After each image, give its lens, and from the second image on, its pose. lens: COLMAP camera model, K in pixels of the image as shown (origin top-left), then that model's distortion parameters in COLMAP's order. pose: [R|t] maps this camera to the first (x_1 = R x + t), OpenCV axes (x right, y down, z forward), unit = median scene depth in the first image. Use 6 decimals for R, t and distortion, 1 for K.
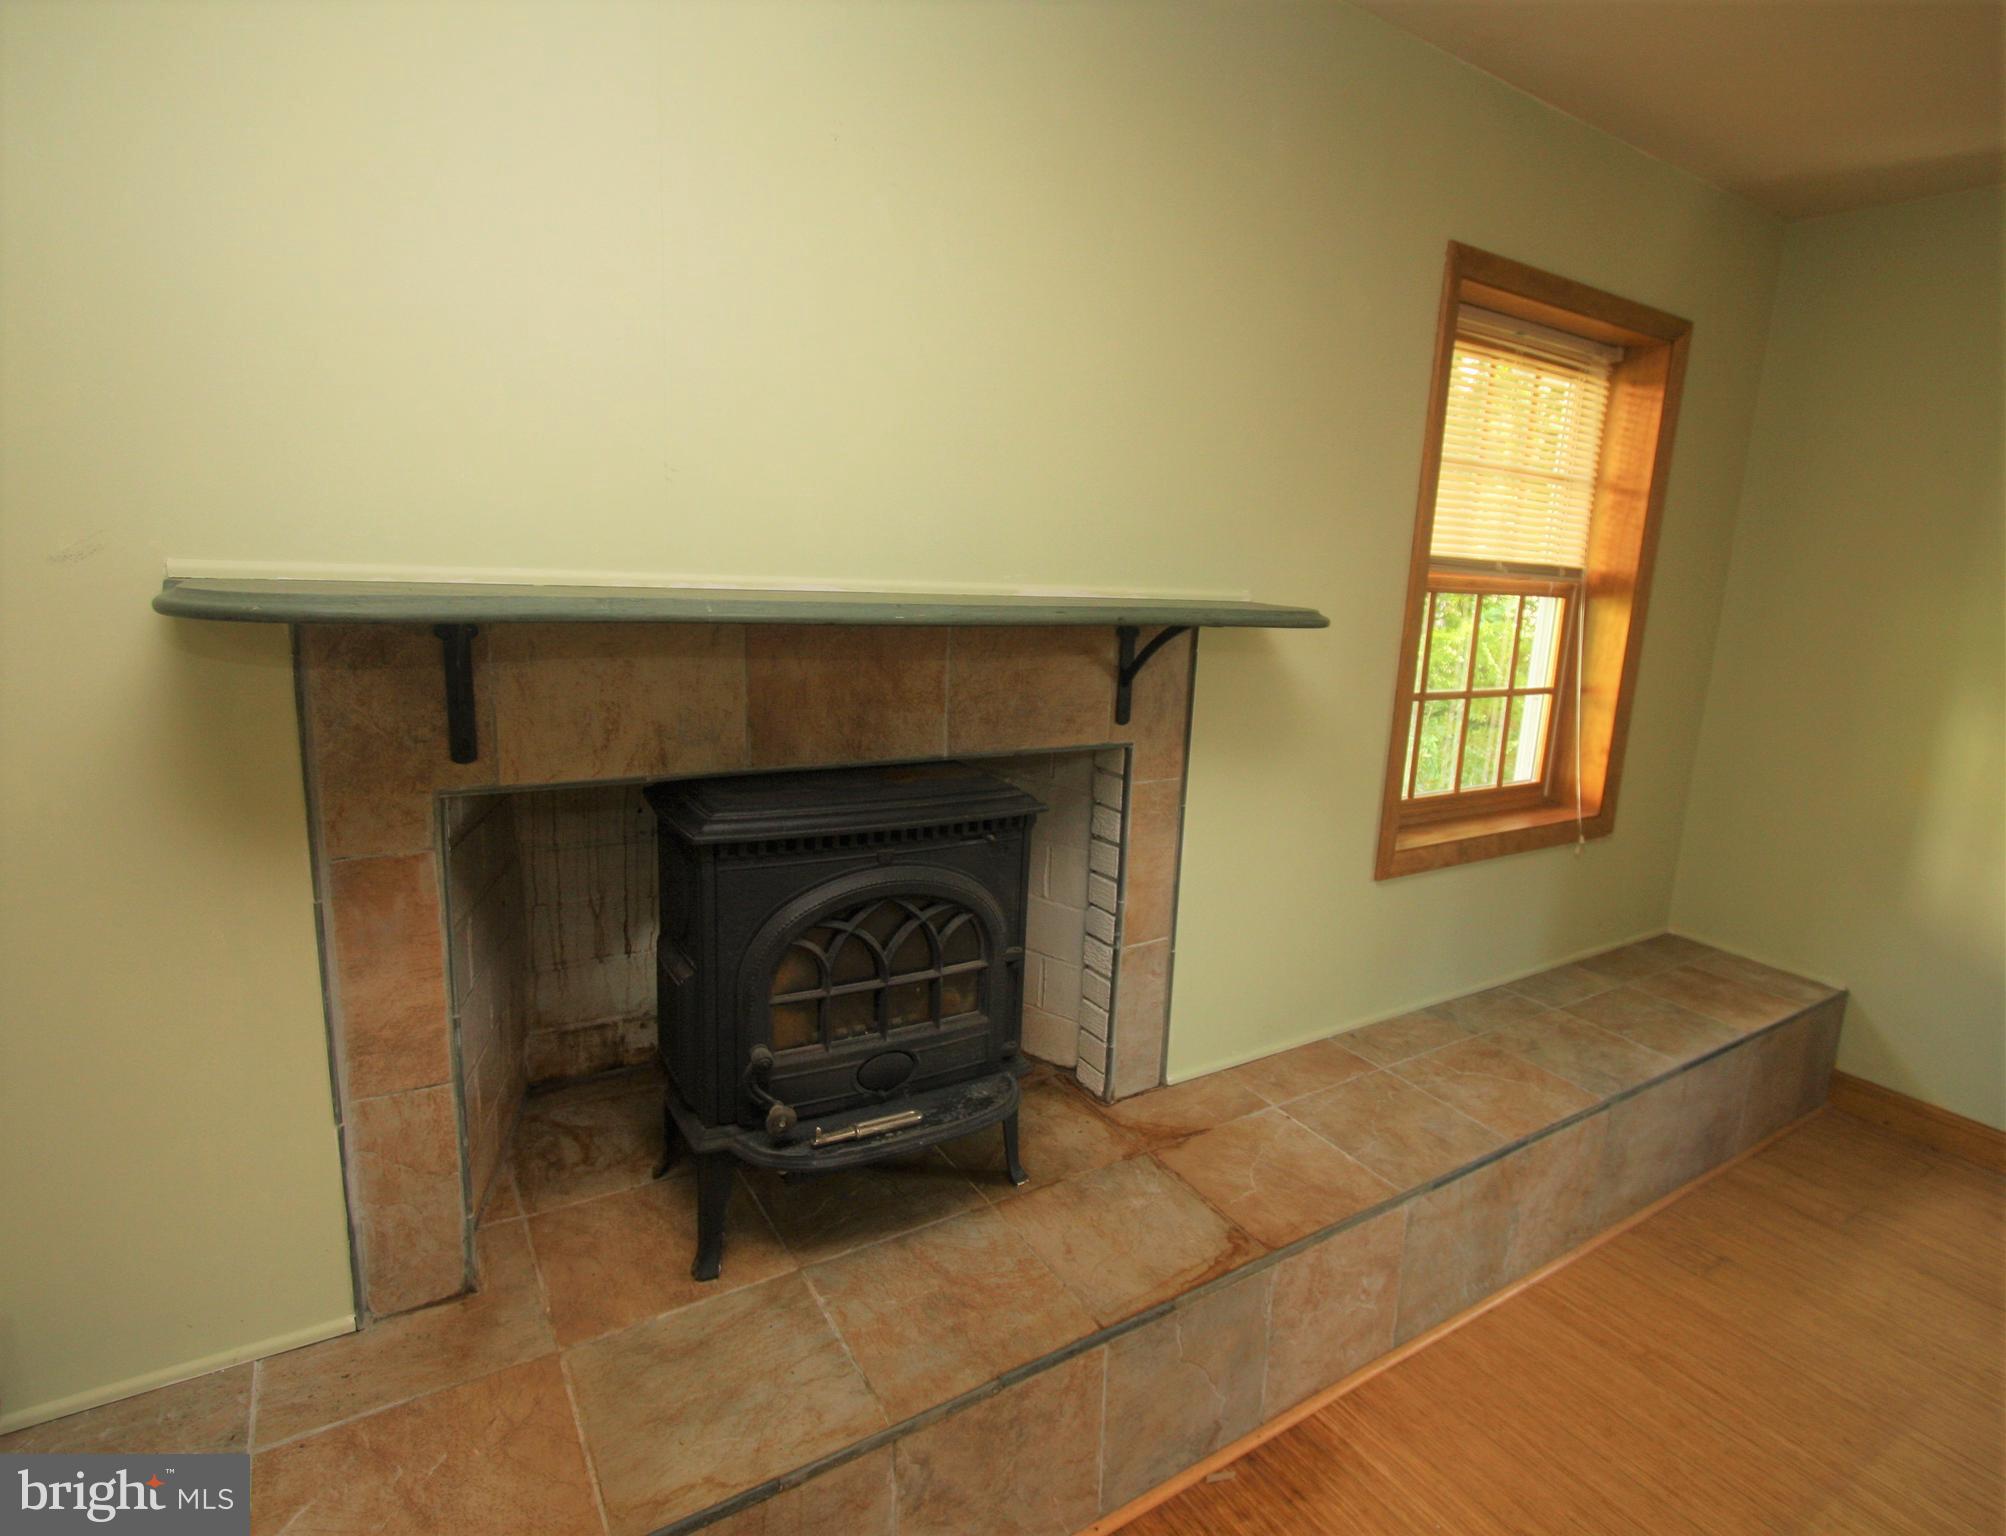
lens RADIAL K [[1086.3, 0, 1091.9], [0, 1086.3, 767.3], [0, 0, 1]] dist [-0.001504, -0.000232]
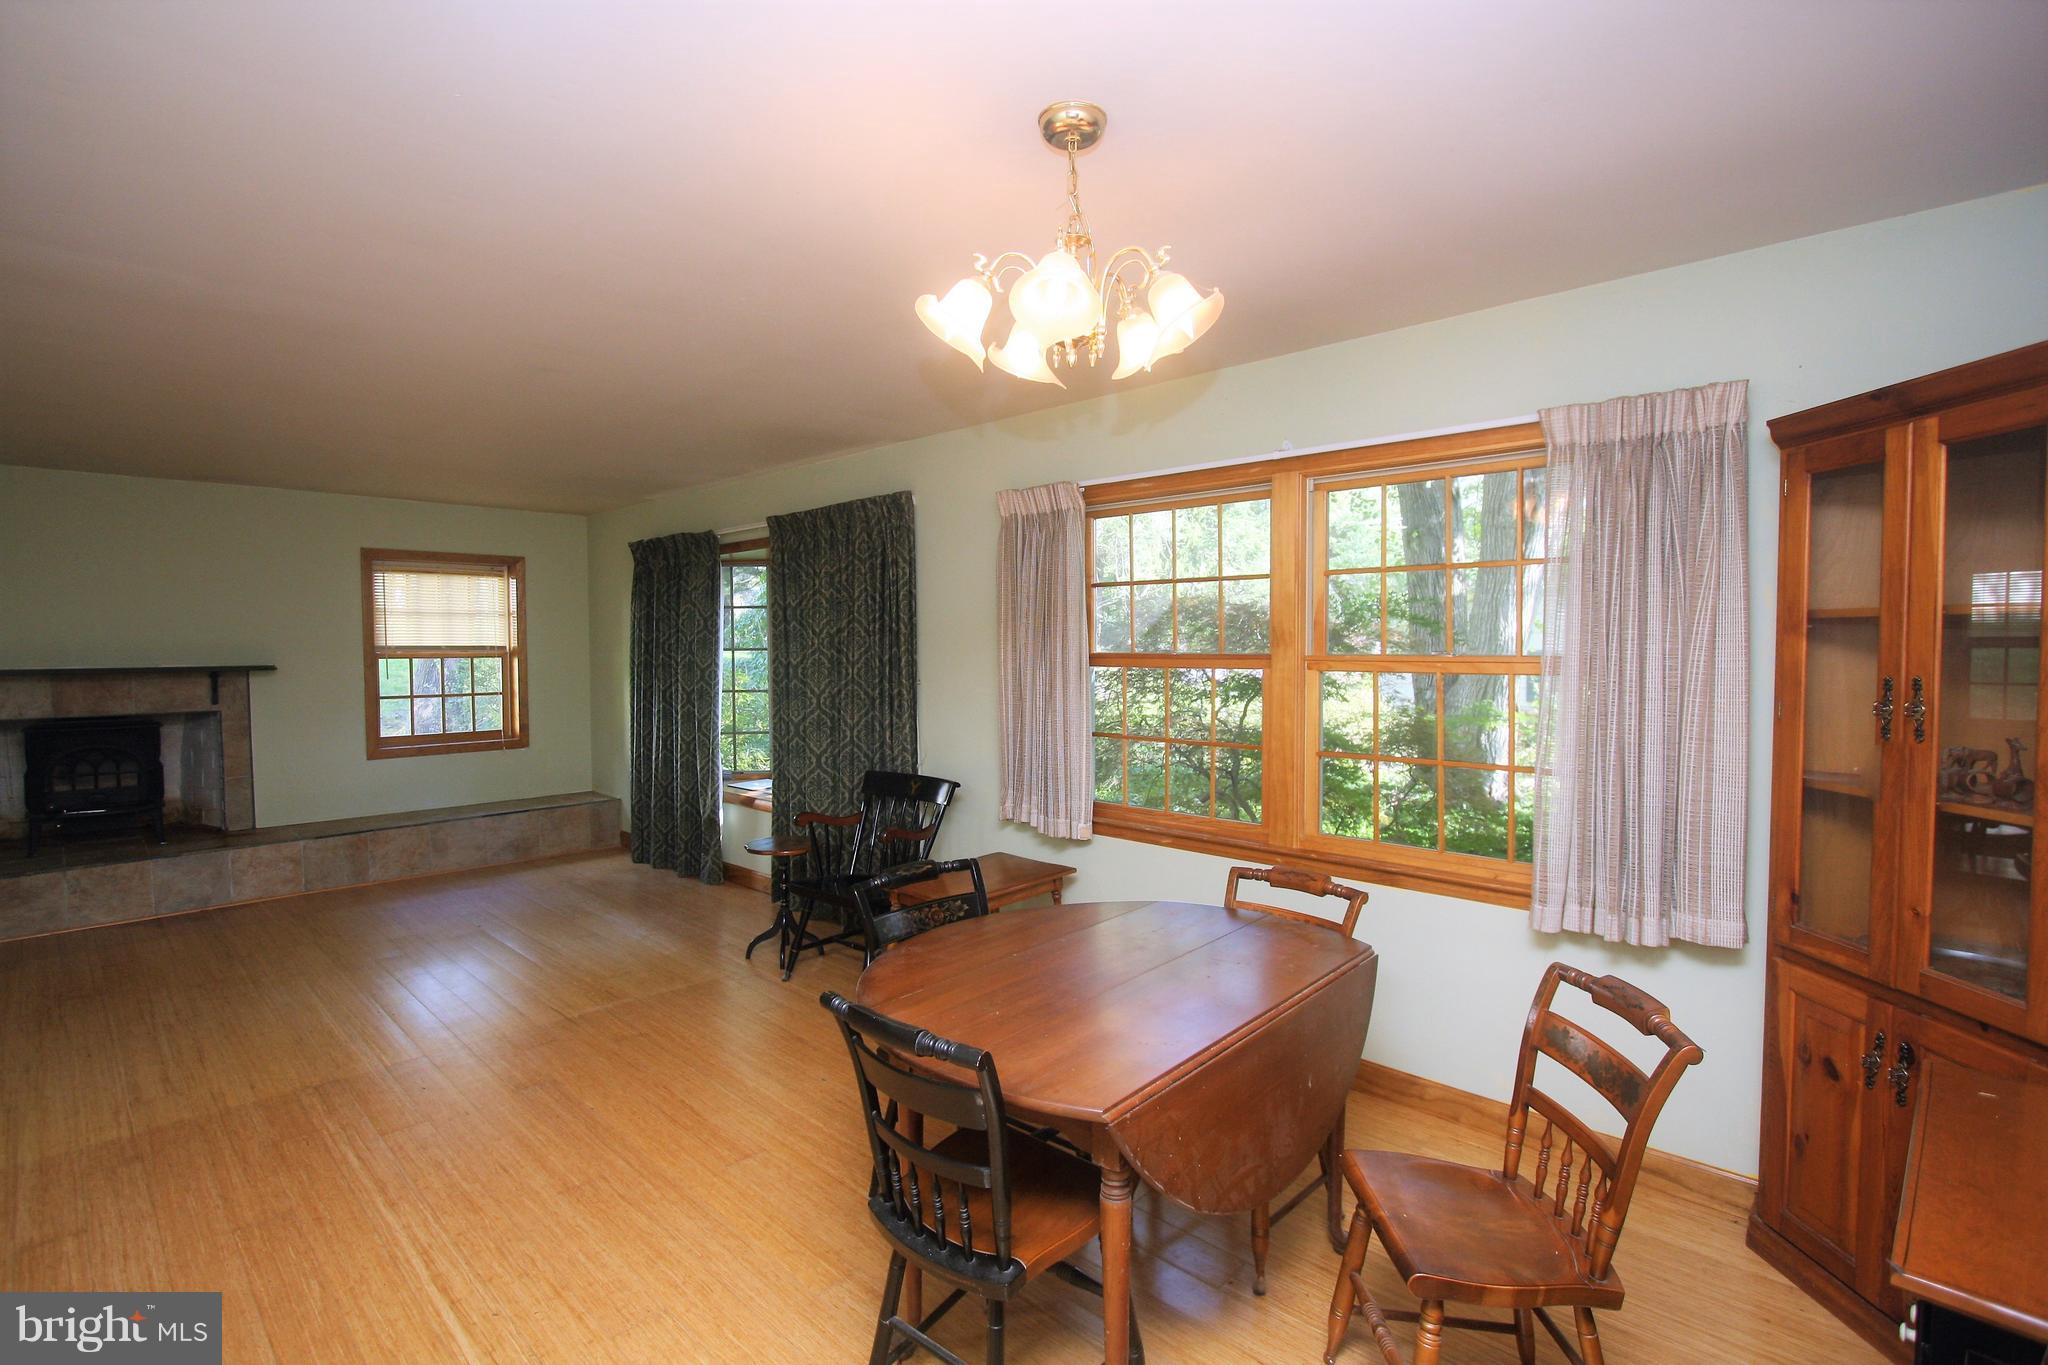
lens RADIAL K [[945.2, 0, 1024.0], [0, 945.2, 682.5], [0, 0, 1]] dist [-0.024277, 0.004155]
pose [[0.977699, -0.064608, 0.199827, 1.471286], [0.094293, 0.985250, -0.142800, 0.417677], [-0.187653, 0.158458, 0.969370, -1.720128]]
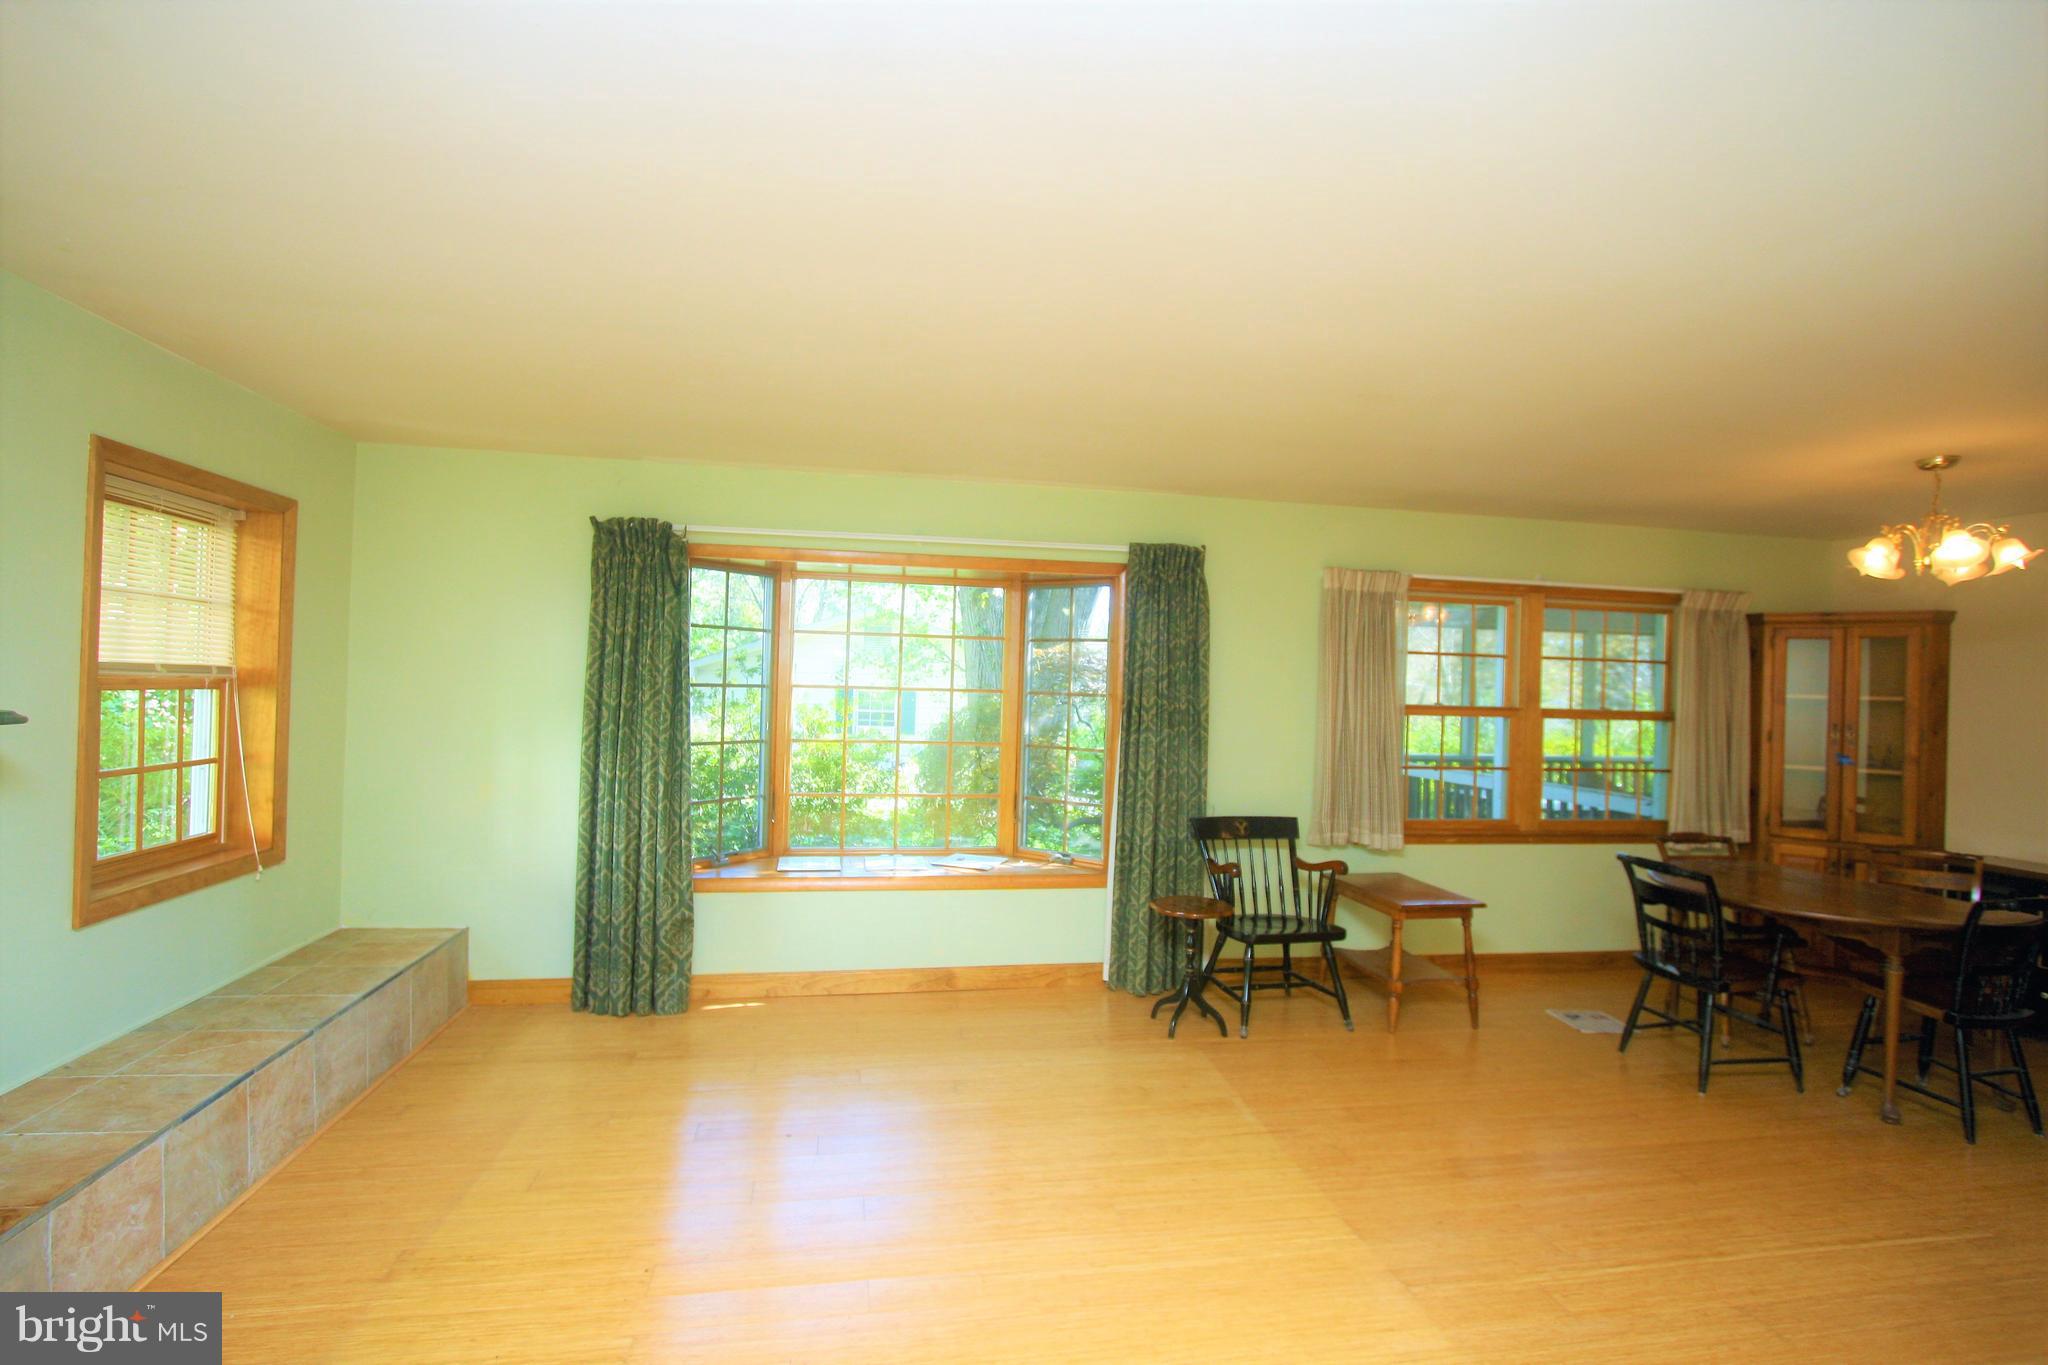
lens RADIAL K [[945.2, 0, 1024.0], [0, 945.2, 682.5], [0, 0, 1]] dist [-0.024277, 0.004155]
pose [[0.416107, -0.040835, 0.908398, -0.219111], [0.174550, 0.984000, -0.035722, 0.056155], [-0.892405, 0.173425, 0.416577, -0.410244]]
